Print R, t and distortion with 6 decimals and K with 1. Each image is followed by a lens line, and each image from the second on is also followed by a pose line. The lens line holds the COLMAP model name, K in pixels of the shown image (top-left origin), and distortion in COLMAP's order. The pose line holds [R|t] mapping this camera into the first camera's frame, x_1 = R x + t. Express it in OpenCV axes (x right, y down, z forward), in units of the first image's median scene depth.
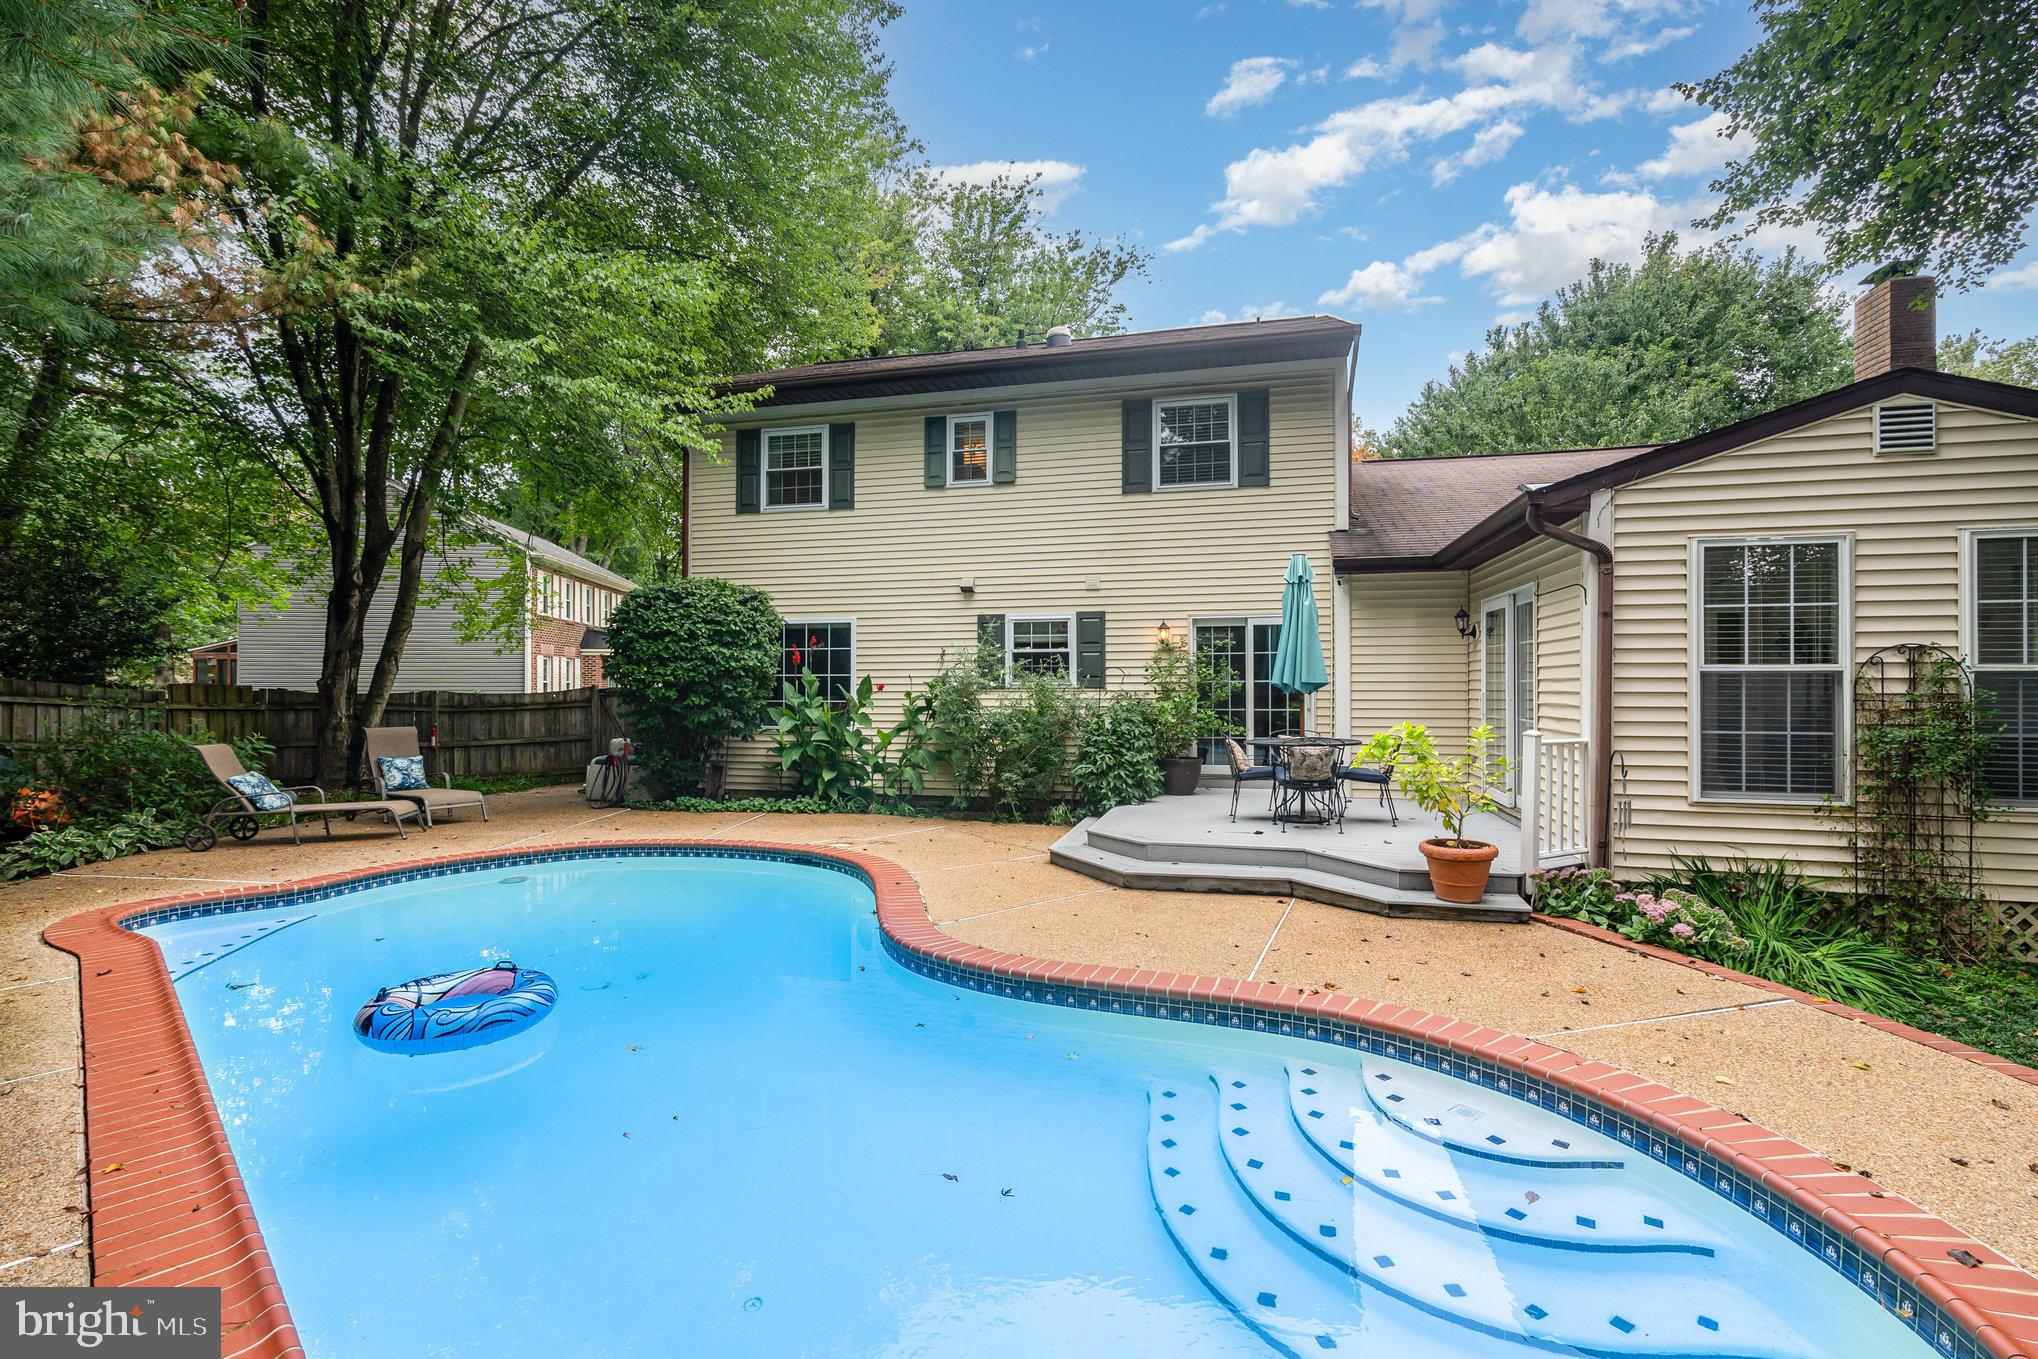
lens RADIAL K [[923.4, 0, 1008.5], [0, 923.4, 690.0], [0, 0, 1]] dist [0.002880, 0.001380]
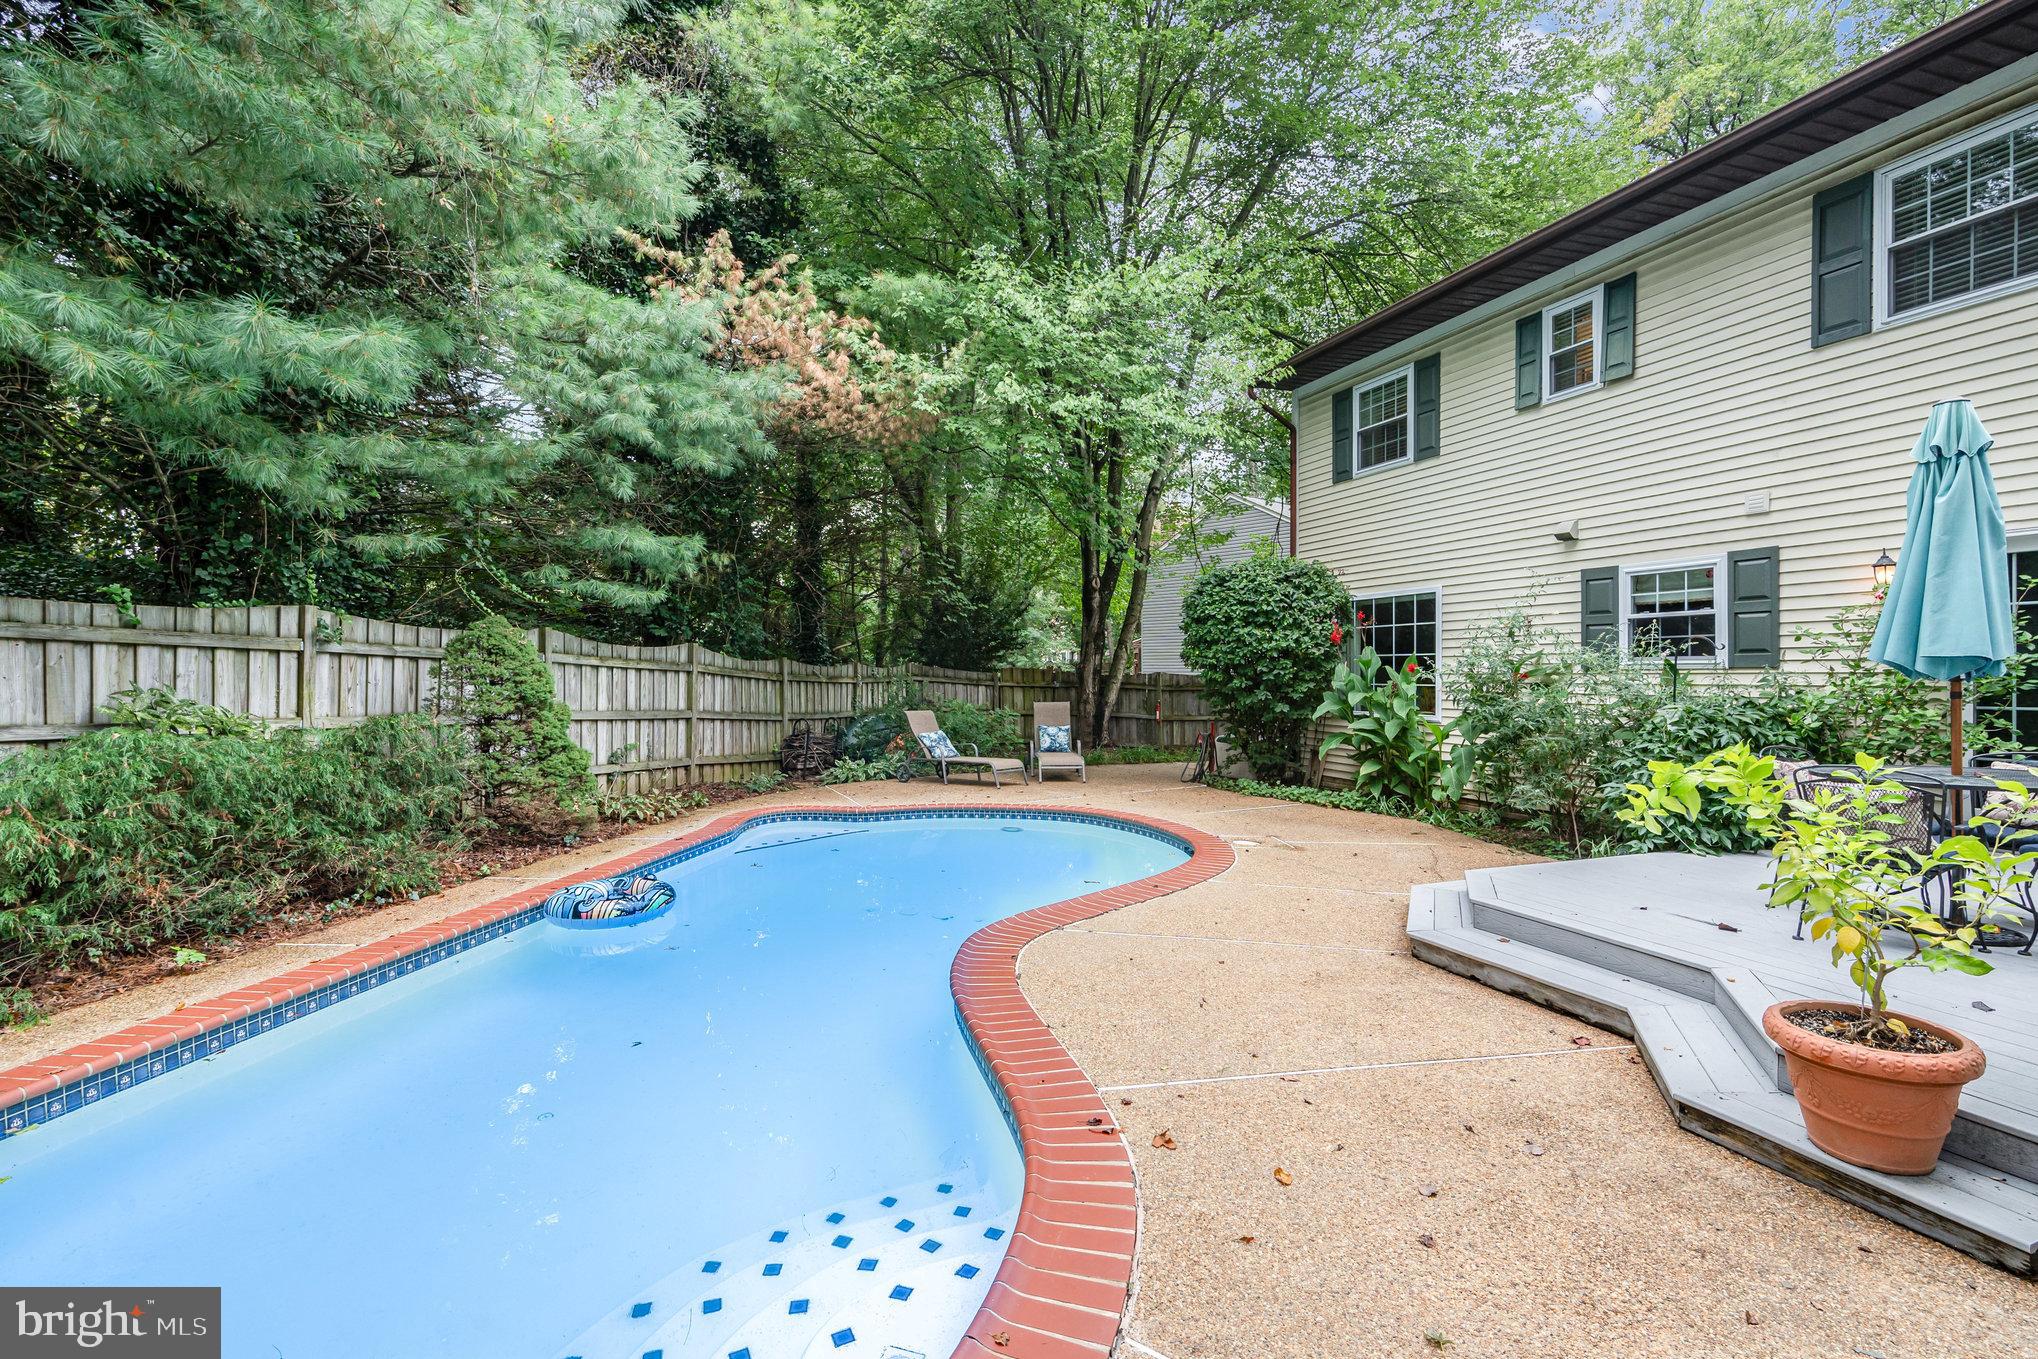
lens RADIAL K [[923.4, 0, 1018.9], [0, 923.4, 688.3], [0, 0, 1]] dist [0.002880, 0.001380]
pose [[0.578310, 0.013604, -0.815704, 0.315619], [0.002306, 0.999830, 0.018309, -0.001830], [0.815814, -0.012469, 0.578180, 0.213397]]
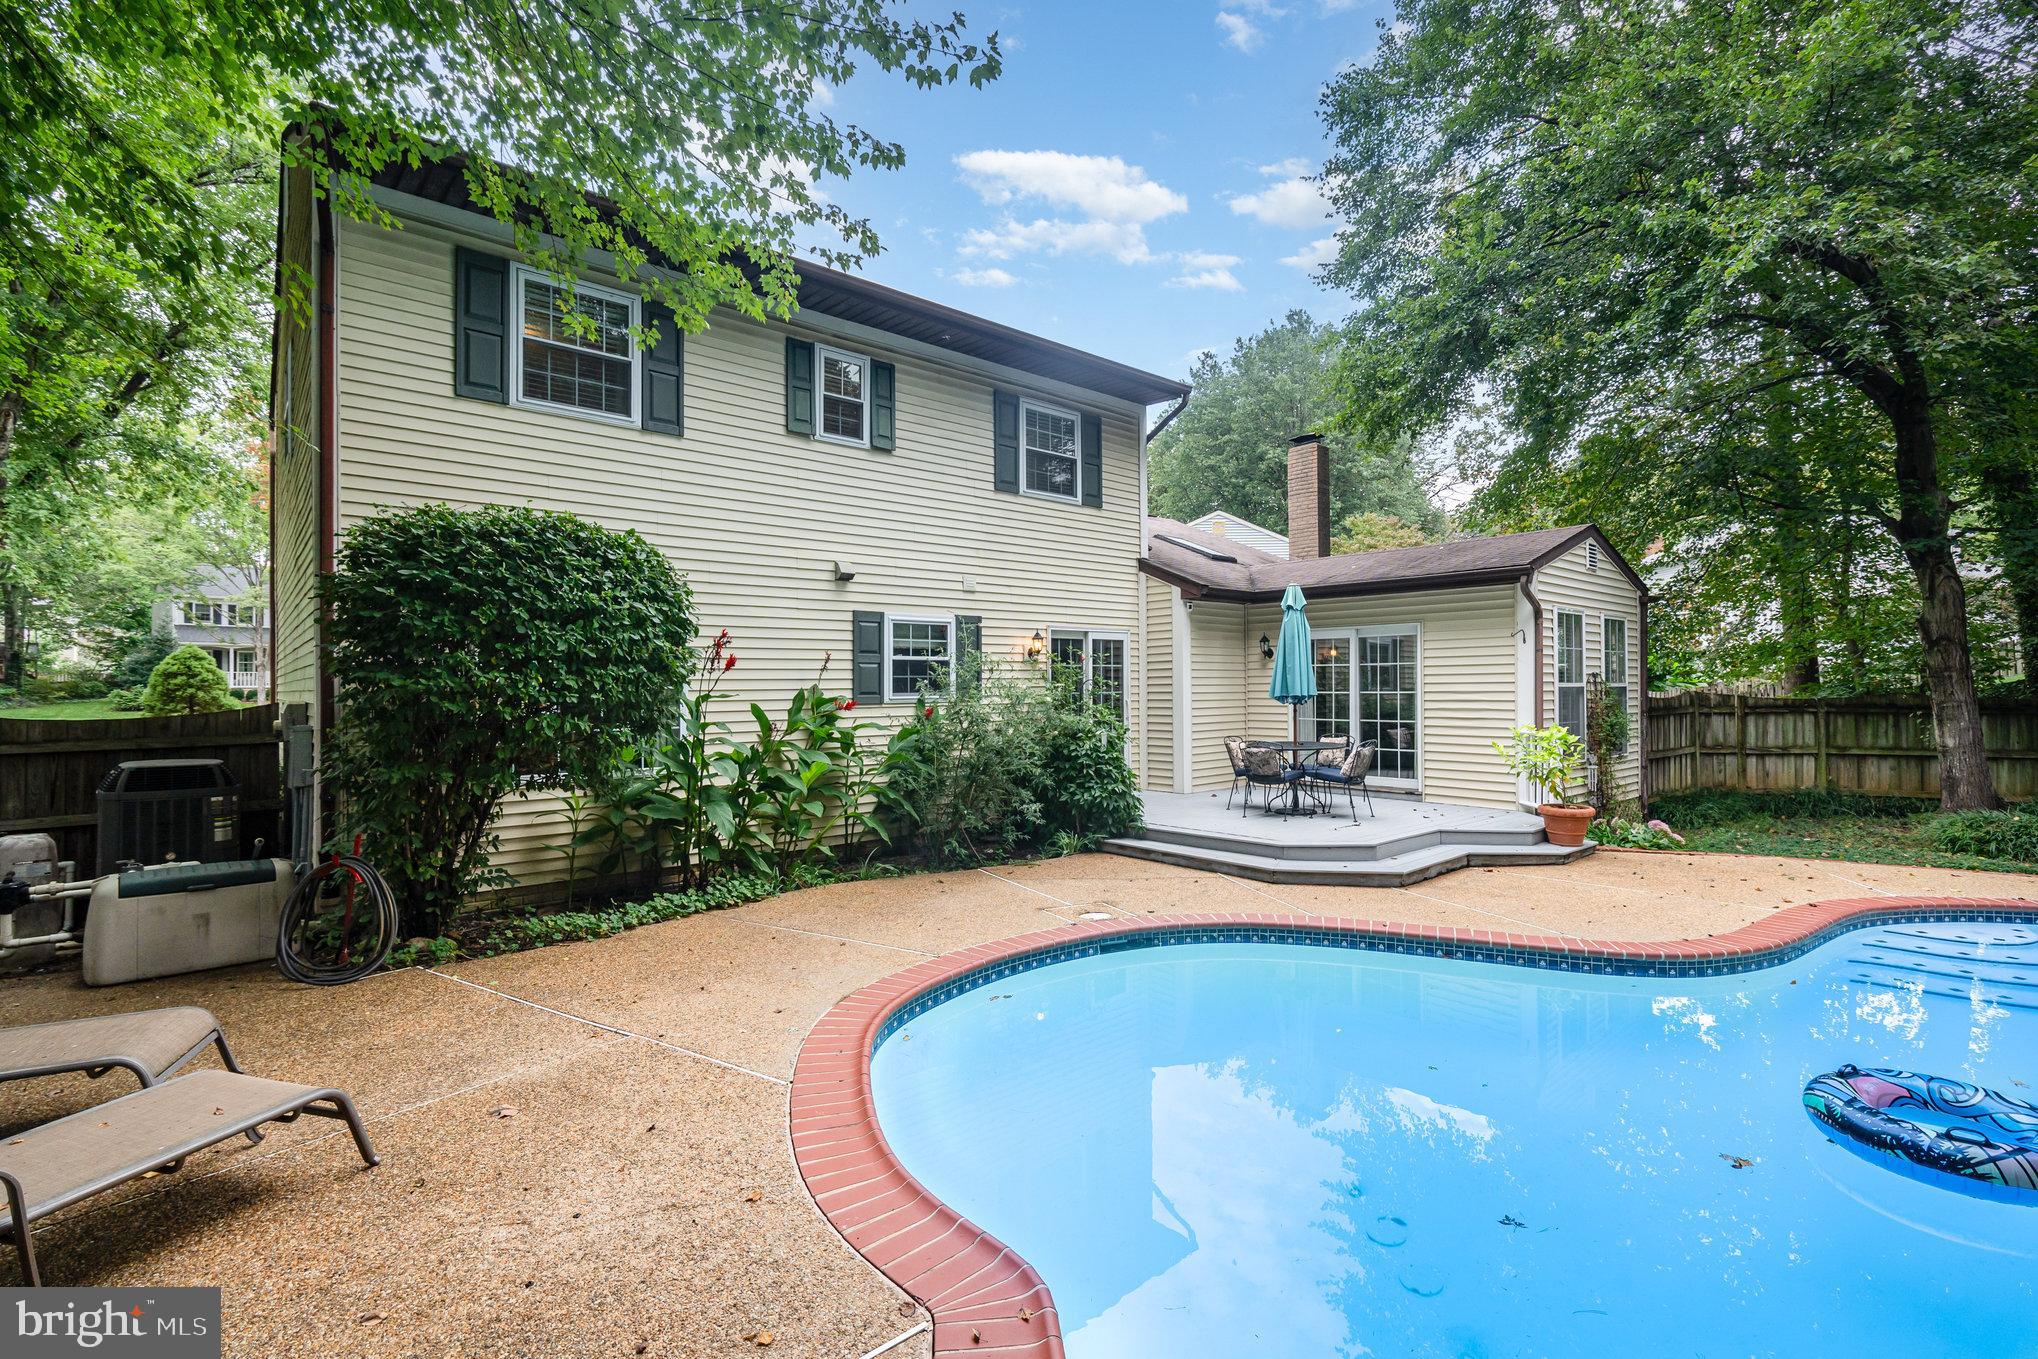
lens RADIAL K [[923.4, 0, 1005.3], [0, 923.4, 678.6], [0, 0, 1]] dist [0.002880, 0.001380]
pose [[0.576931, 0.006918, 0.816763, -0.607324], [0.017930, 0.999616, -0.021132, -0.005489], [-0.816596, 0.026836, 0.576586, 0.458111]]
